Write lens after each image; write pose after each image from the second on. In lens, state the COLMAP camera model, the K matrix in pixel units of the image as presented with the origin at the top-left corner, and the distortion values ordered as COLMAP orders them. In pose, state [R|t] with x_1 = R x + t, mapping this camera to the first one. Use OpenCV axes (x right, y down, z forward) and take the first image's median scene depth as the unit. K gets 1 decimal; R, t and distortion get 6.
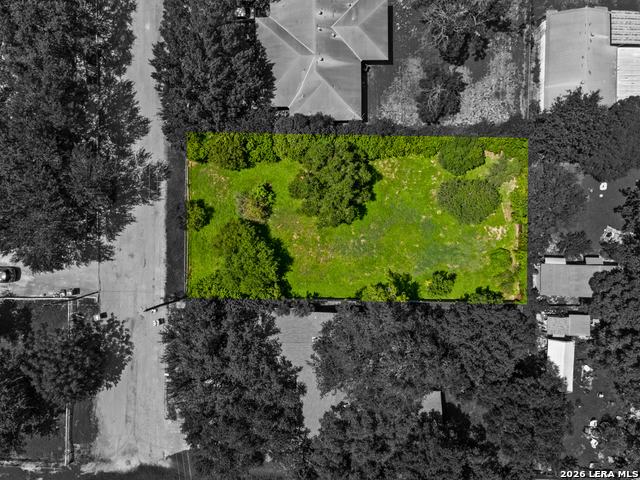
lens RADIAL K [[474.3, 0, 316.0], [0, 474.3, 240.6], [0, 0, 1]] dist [0.040755, 0.002020]
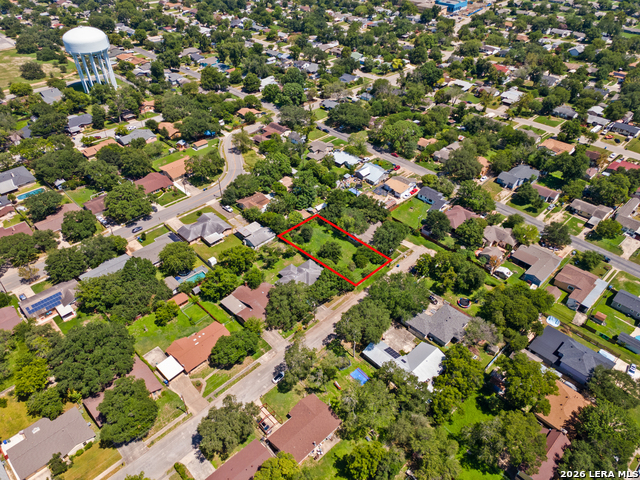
lens RADIAL K [[467.3, 0, 316.9], [0, 467.3, 242.4], [0, 0, 1]] dist [0.040575, 0.001118]
pose [[-0.698492, -0.424275, 0.576281, -1.762539], [0.715319, -0.437235, 0.545109, -1.932095], [0.020694, 0.792979, 0.608897, -1.087824]]
